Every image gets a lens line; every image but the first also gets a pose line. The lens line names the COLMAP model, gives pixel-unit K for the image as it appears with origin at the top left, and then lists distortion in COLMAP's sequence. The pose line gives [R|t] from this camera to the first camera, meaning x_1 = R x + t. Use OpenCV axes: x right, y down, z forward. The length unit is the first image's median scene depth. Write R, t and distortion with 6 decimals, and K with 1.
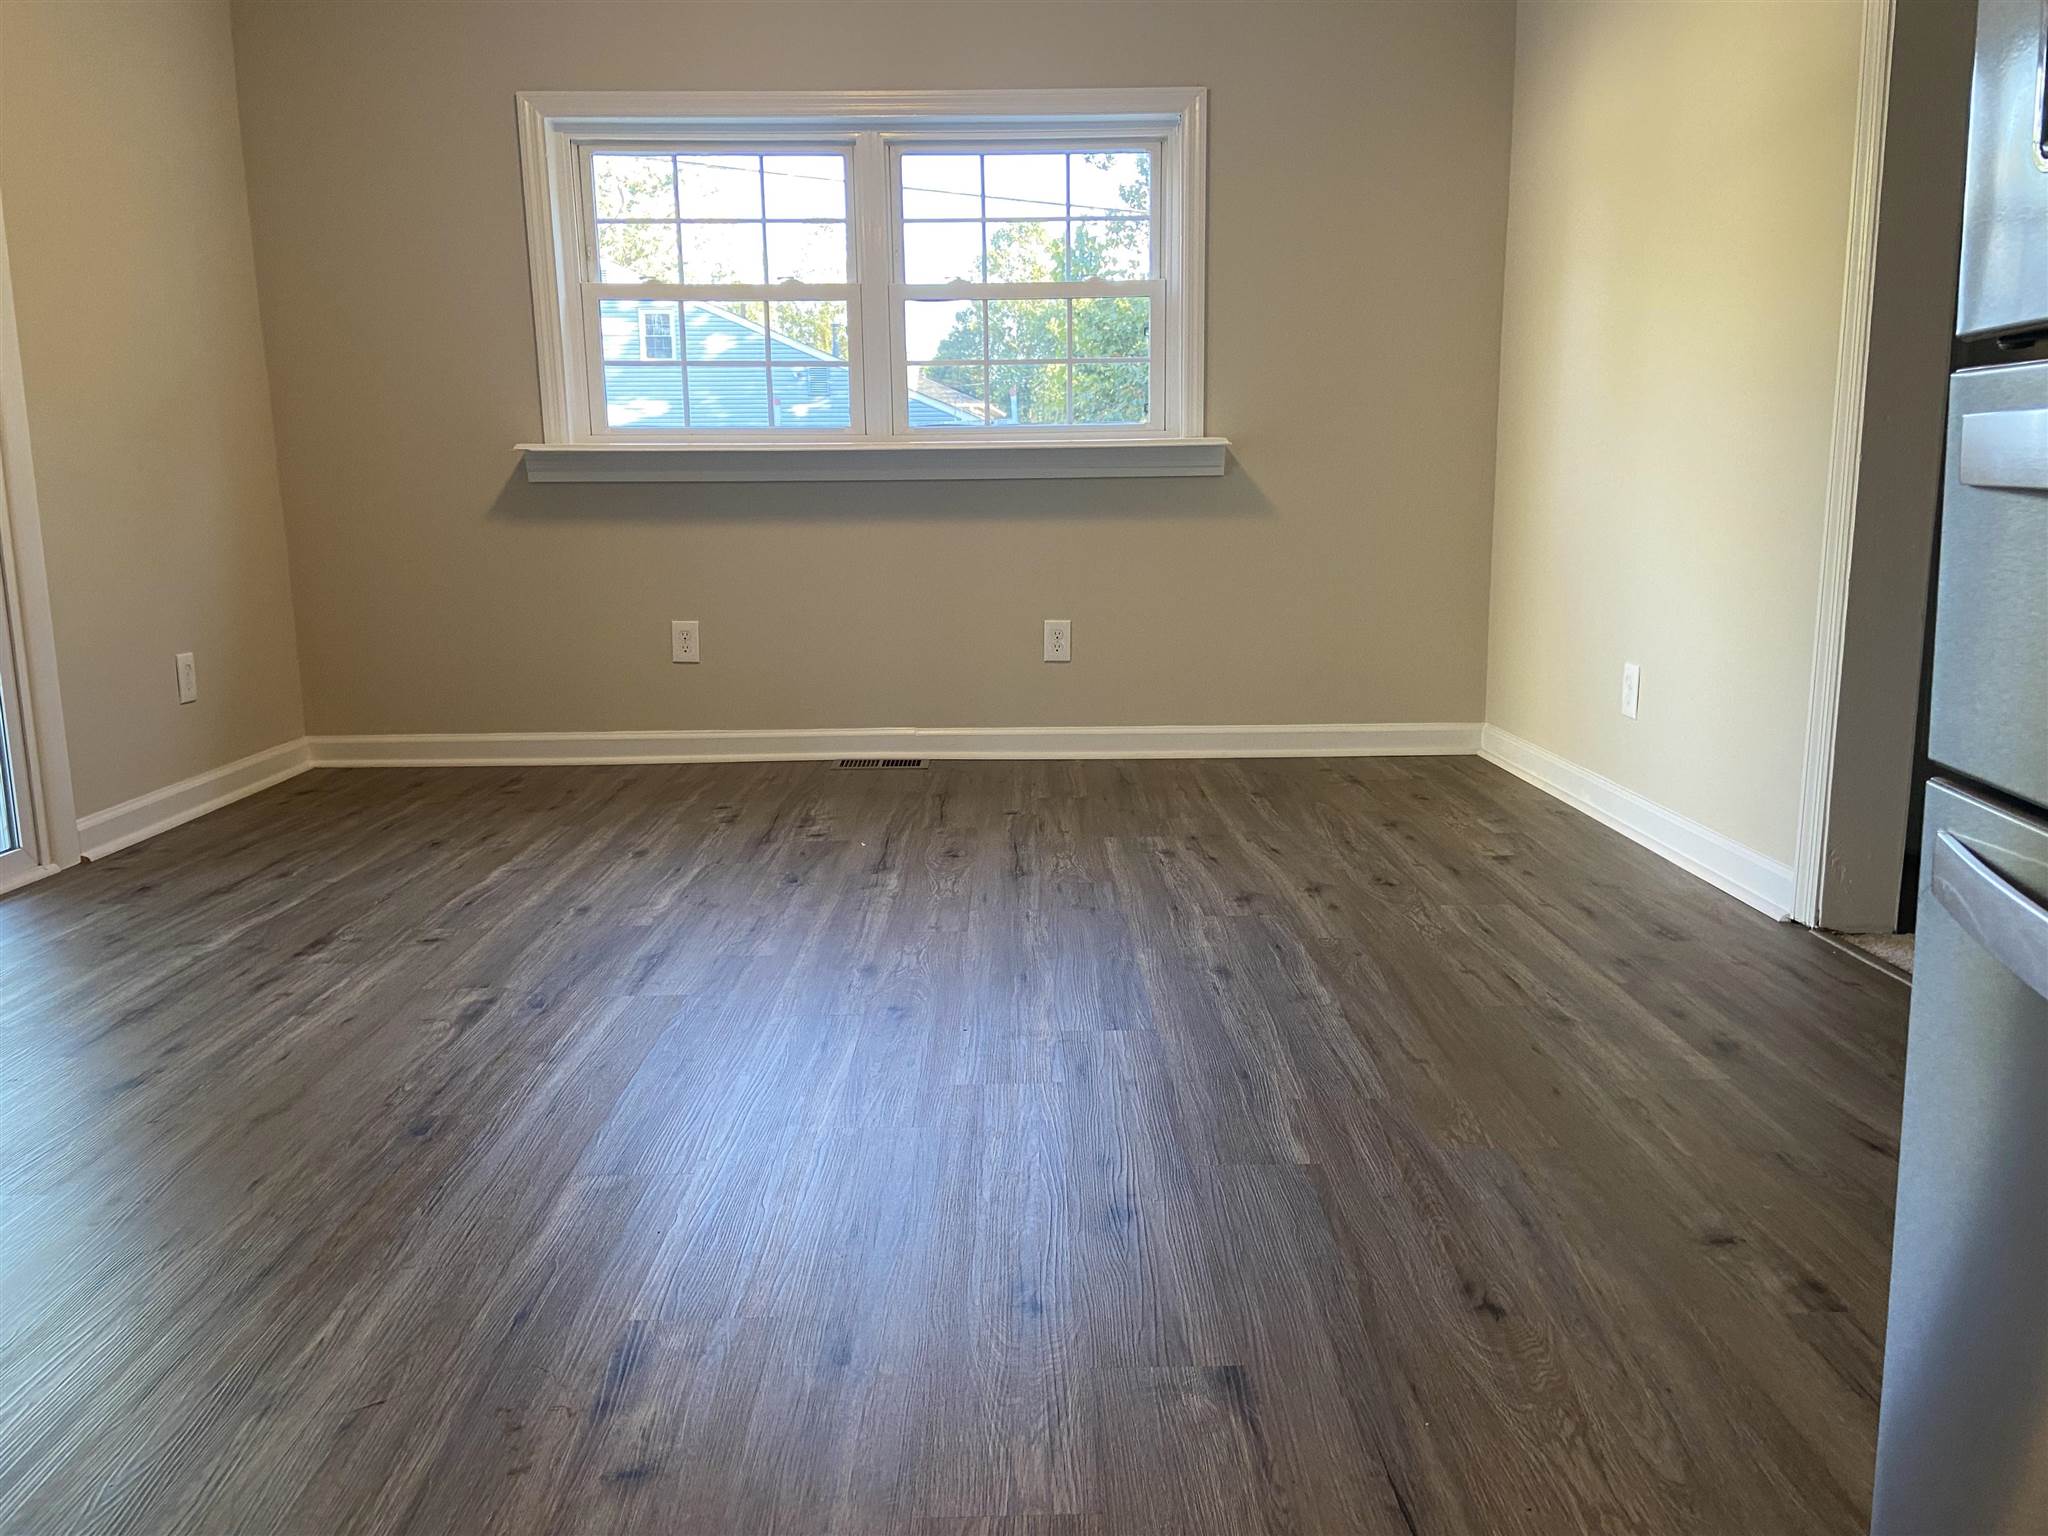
lens RADIAL K [[1538.5, 0, 1021.4], [0, 1538.5, 779.3], [0, 0, 1]] dist [0.128042, -0.160281]
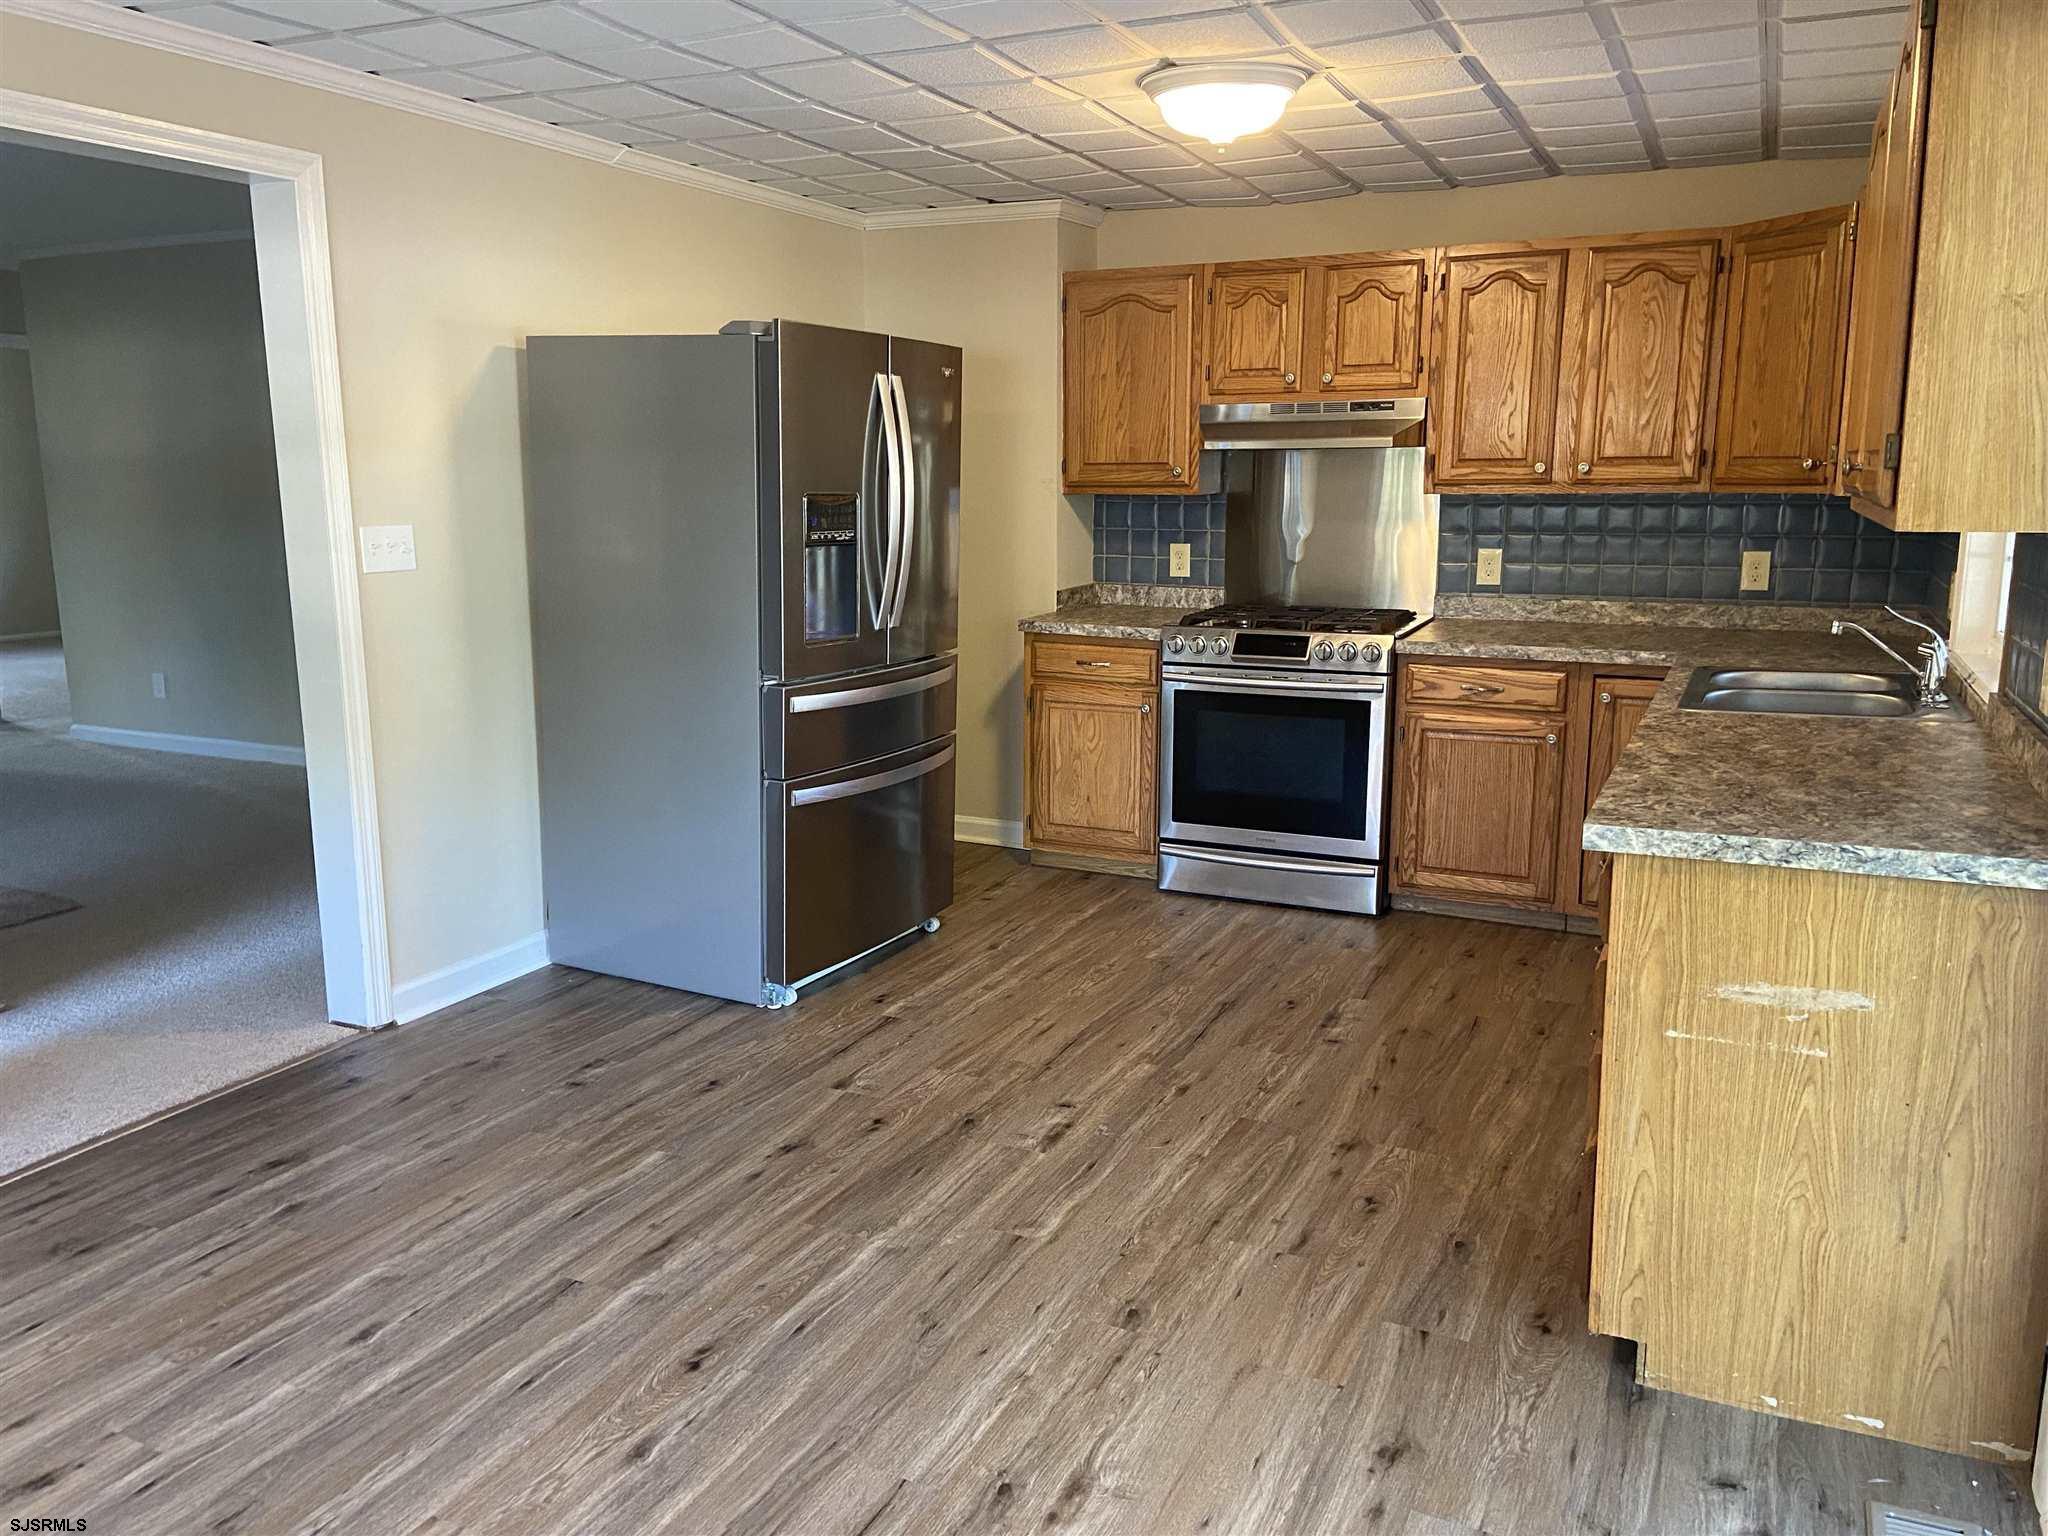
lens RADIAL K [[1538.5, 0, 1021.4], [0, 1538.5, 779.3], [0, 0, 1]] dist [0.128042, -0.160281]
pose [[-0.900547, -0.075365, 0.428177, -0.555524], [0.089090, 0.931971, 0.351415, -0.445072], [-0.425533, 0.354612, -0.832570, 1.326048]]
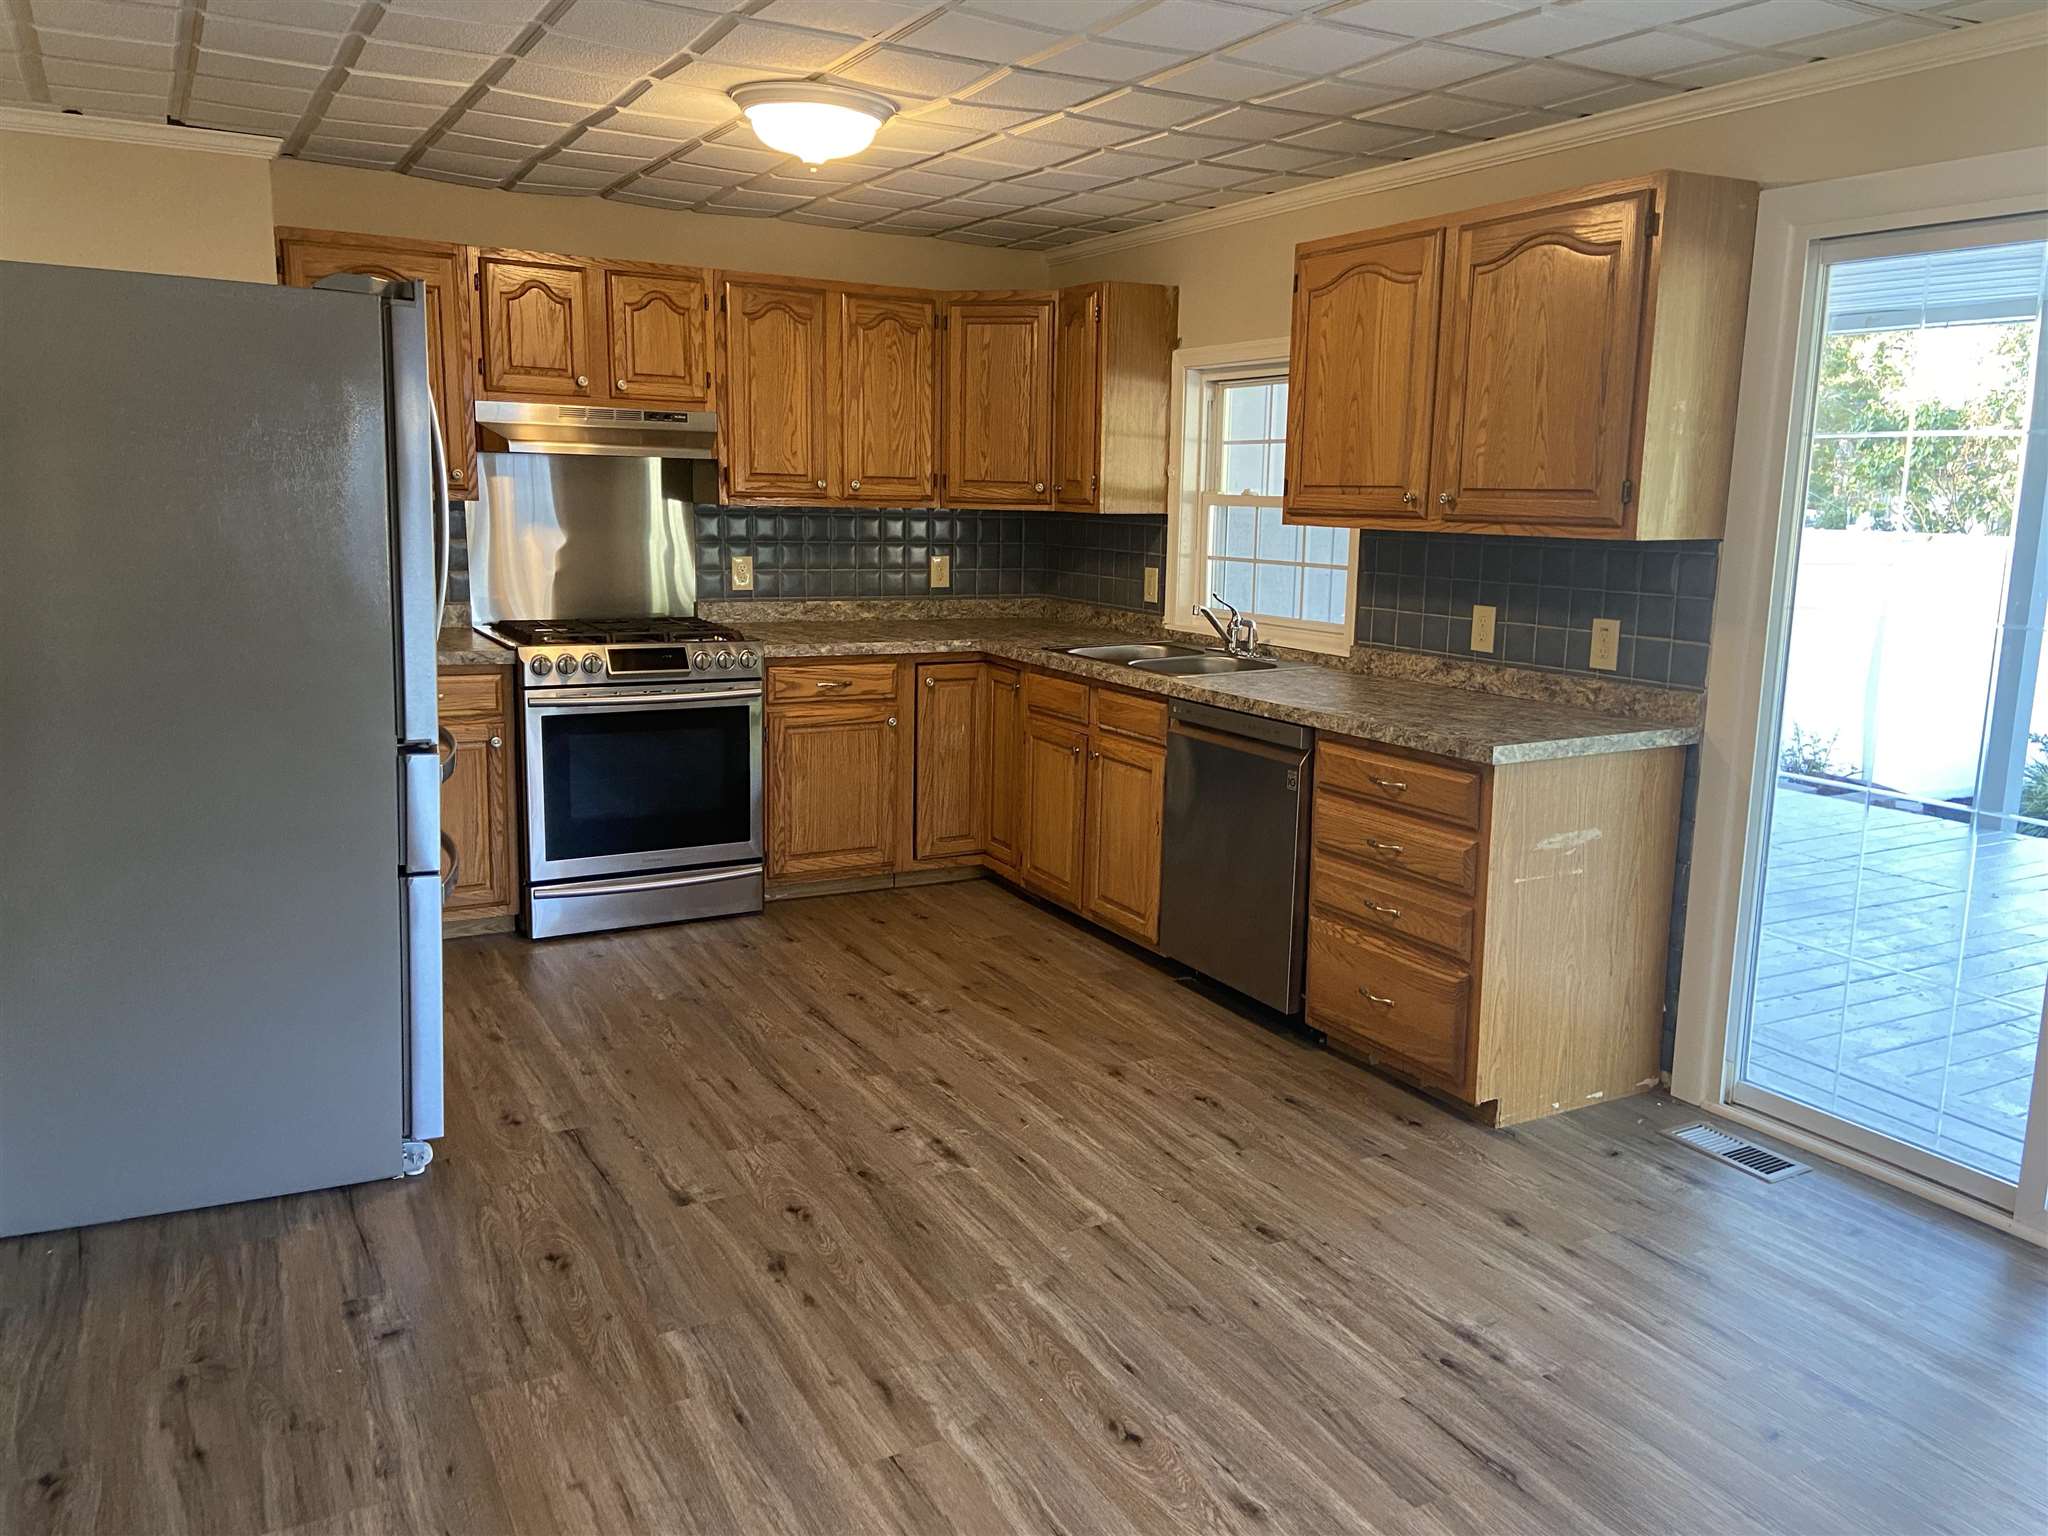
lens RADIAL K [[1532.3, 0, 1046.9], [0, 1532.3, 767.3], [0, 0, 1]] dist [0.125562, -0.153342]
pose [[-0.875885, 0.077929, -0.476185, 0.318084], [-0.101764, 0.934841, 0.340172, -0.455558], [0.471666, 0.346410, -0.810883, 1.316572]]
